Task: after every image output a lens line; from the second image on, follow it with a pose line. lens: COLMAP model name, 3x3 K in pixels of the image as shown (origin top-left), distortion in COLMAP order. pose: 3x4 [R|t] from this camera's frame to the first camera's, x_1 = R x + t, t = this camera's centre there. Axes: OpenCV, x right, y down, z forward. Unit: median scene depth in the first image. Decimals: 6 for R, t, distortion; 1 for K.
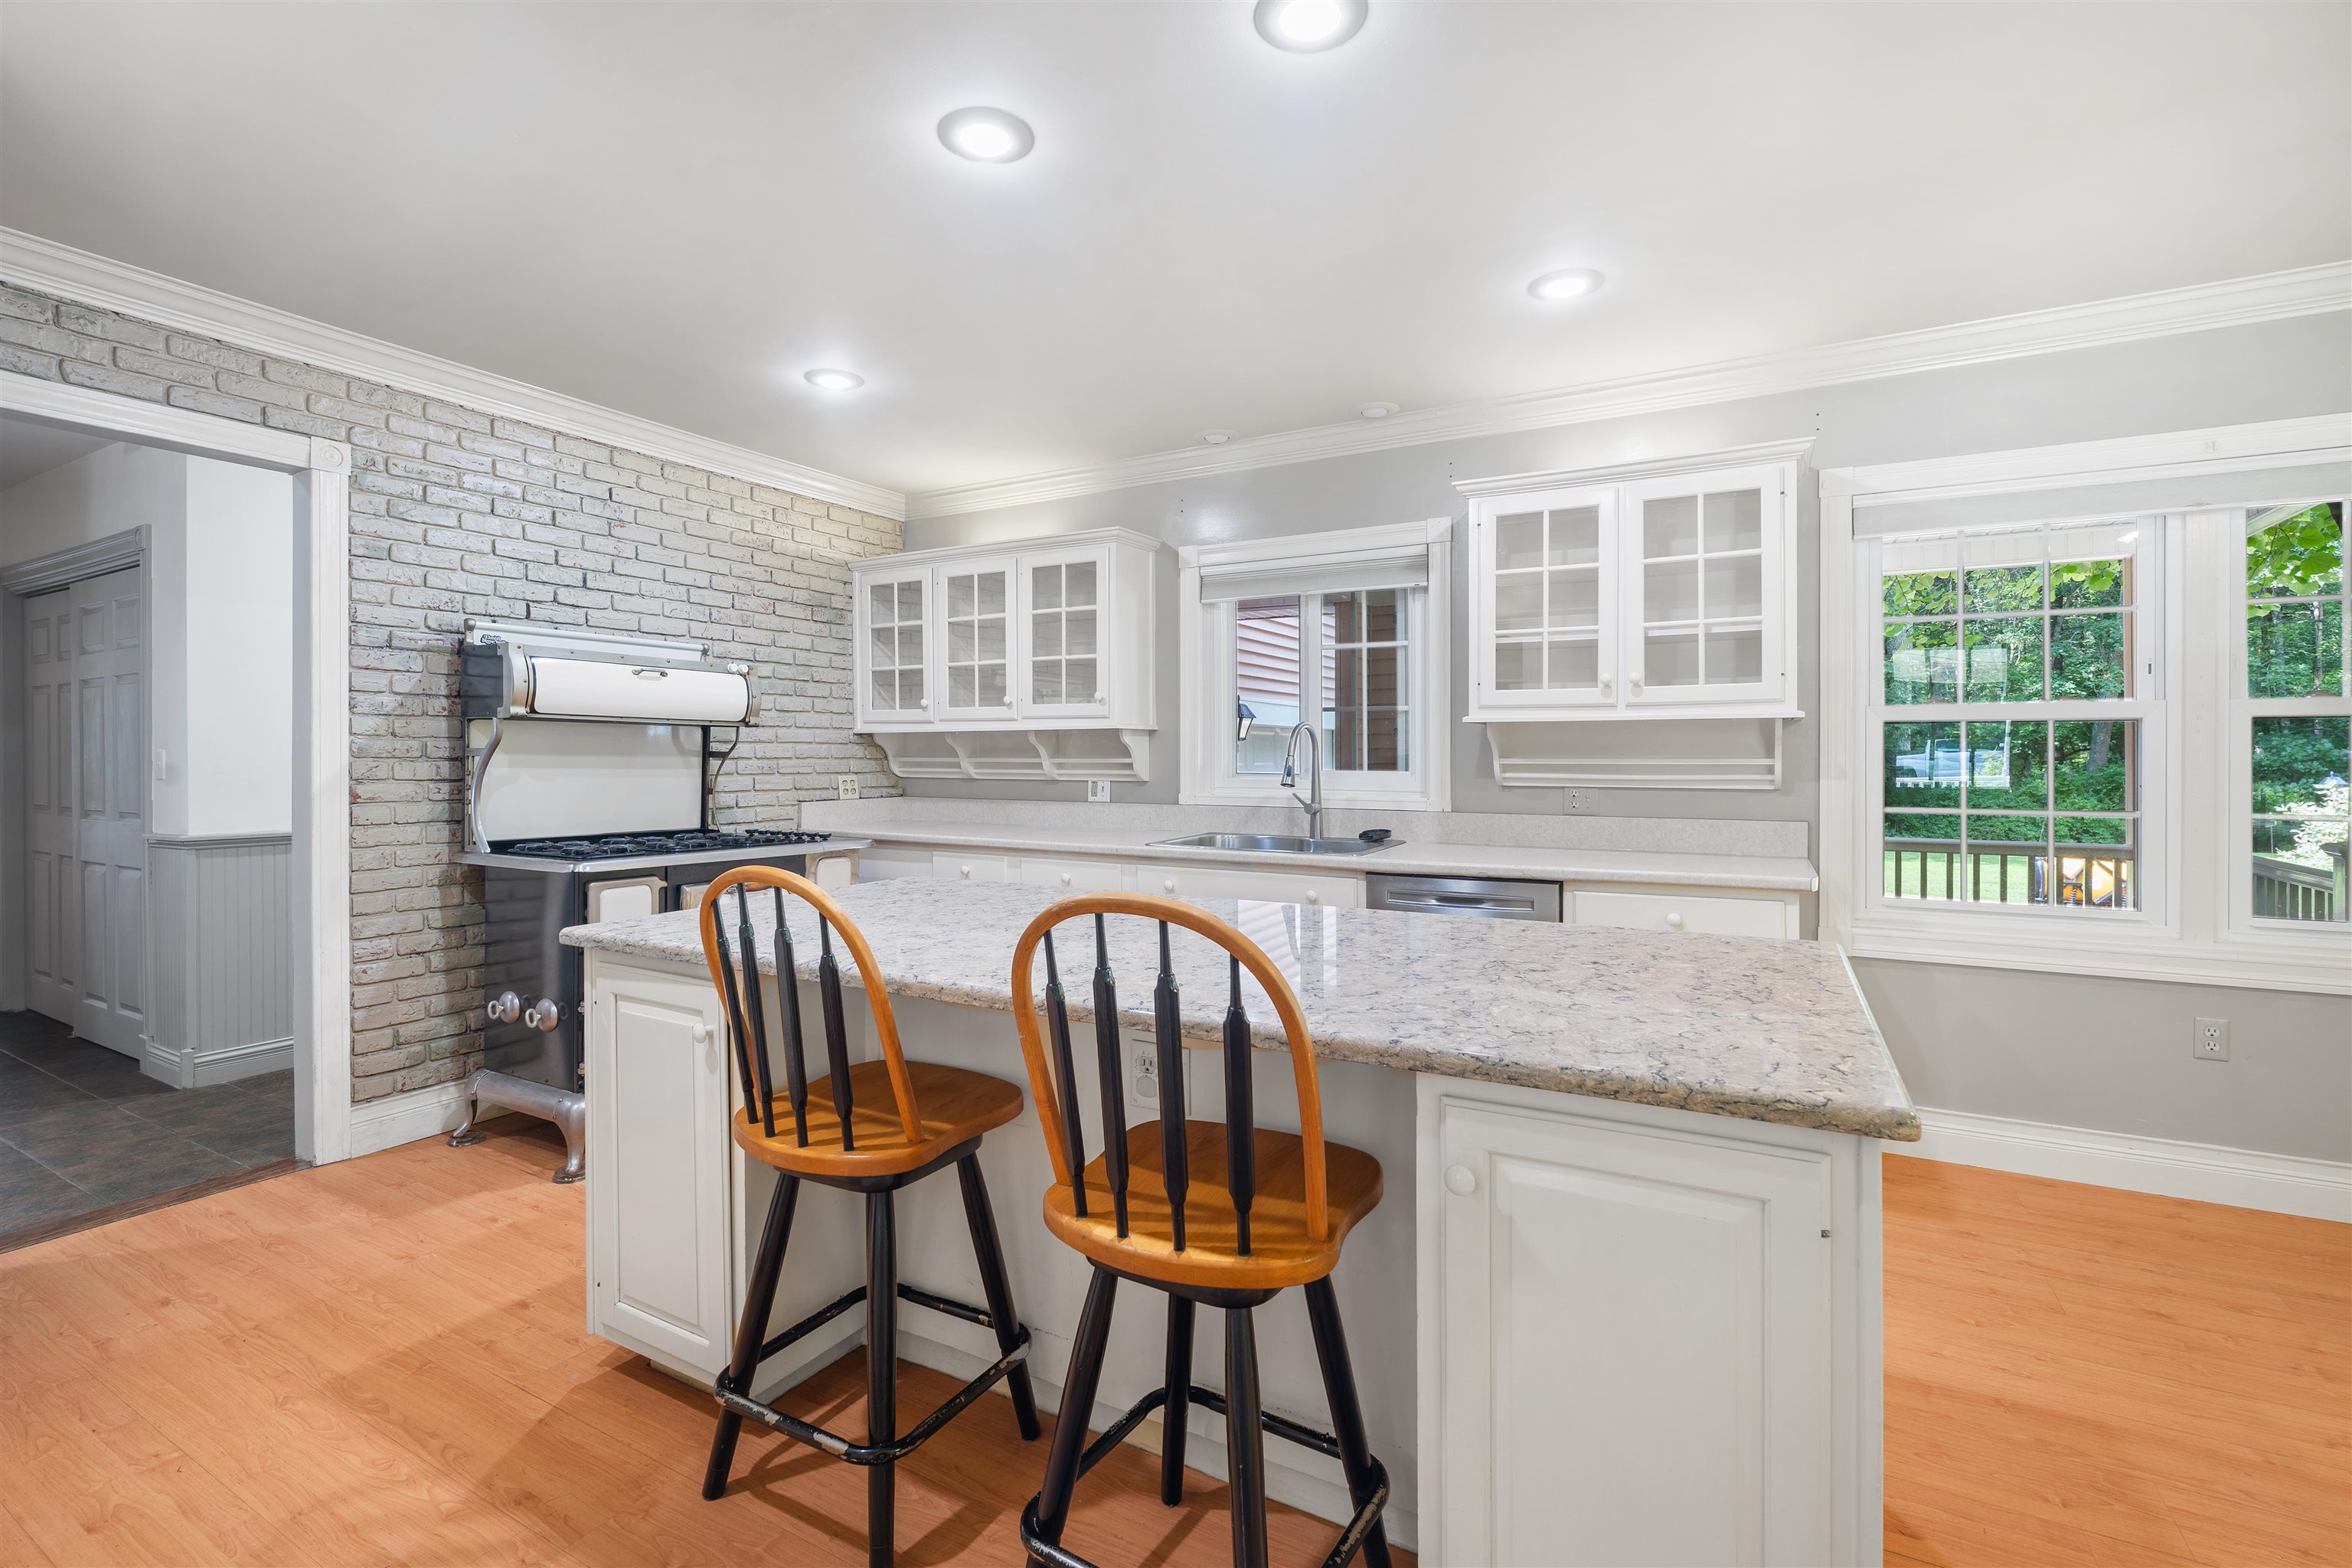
lens RADIAL K [[1081.2, 0, 1176.0], [0, 1081.2, 784.0], [0, 0, 1]] dist [-0.002279, 0.000195]
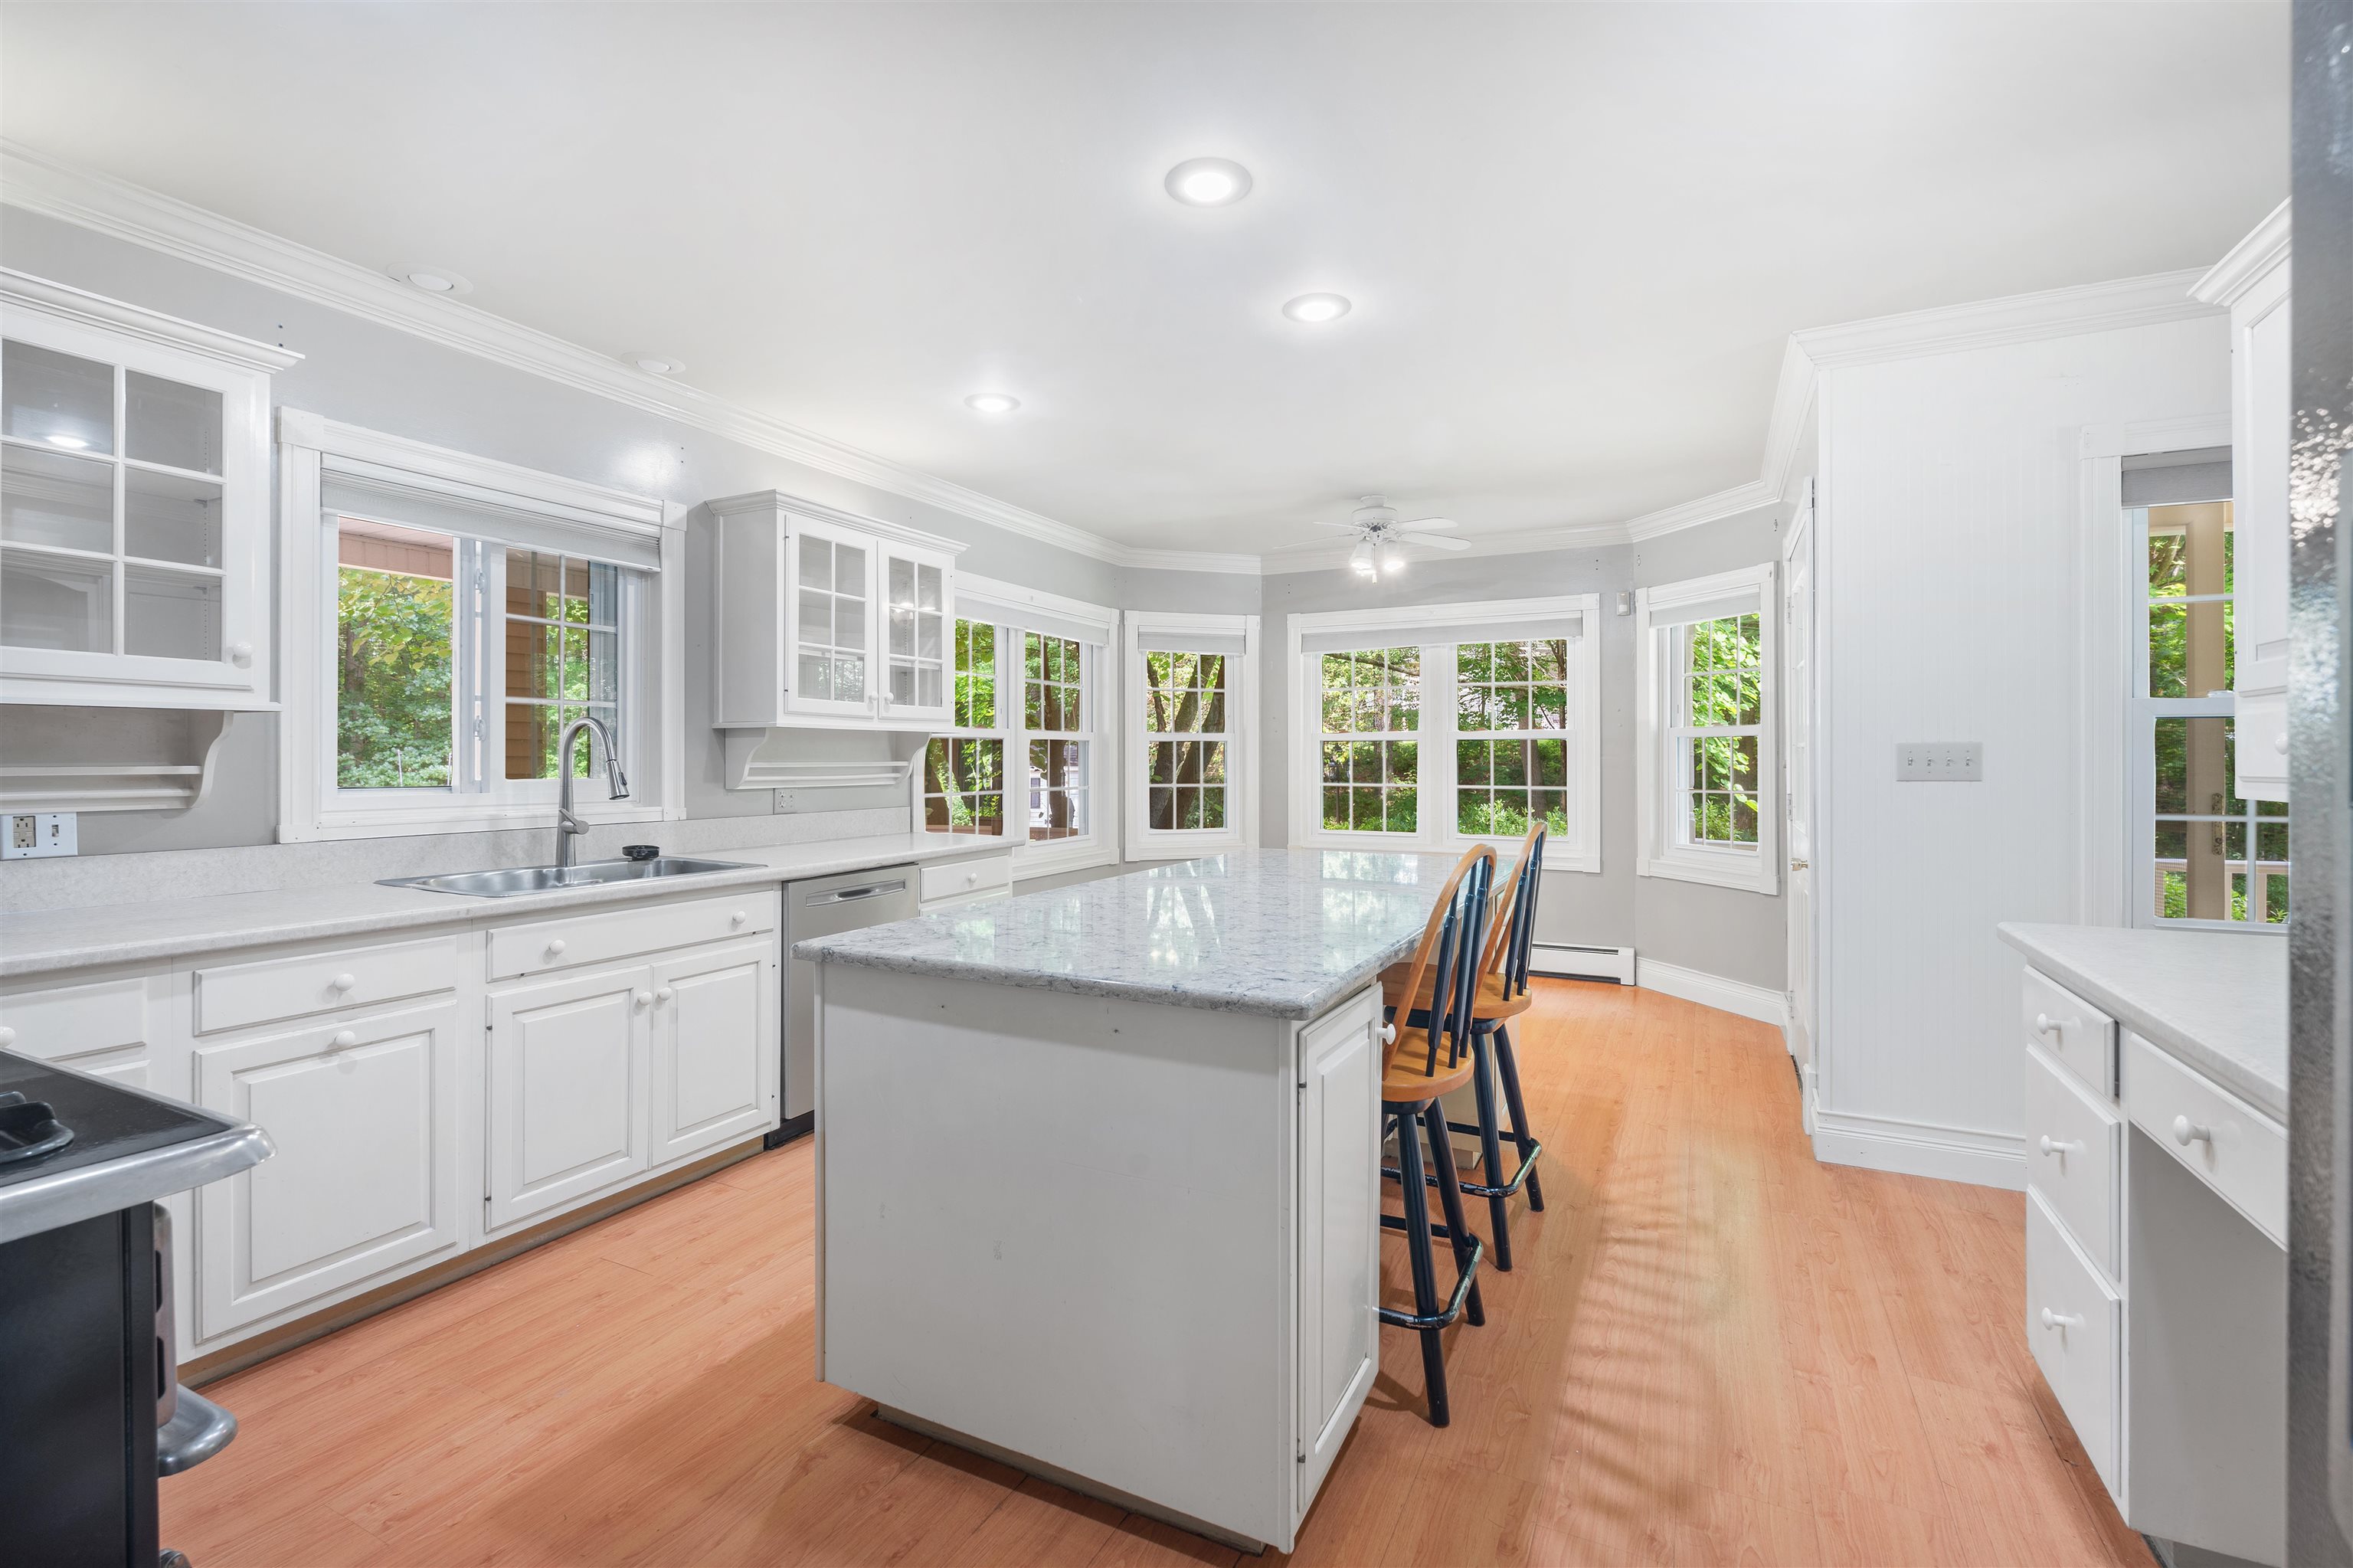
lens RADIAL K [[1081.7, 0, 1176.5], [0, 1081.7, 784.0], [0, 0, 1]] dist [-0.002279, 0.000195]
pose [[-0.075966, -0.030748, 0.996636, -0.707446], [0.018705, 0.999305, 0.032256, -0.026965], [-0.996935, 0.021093, -0.075338, 0.638671]]
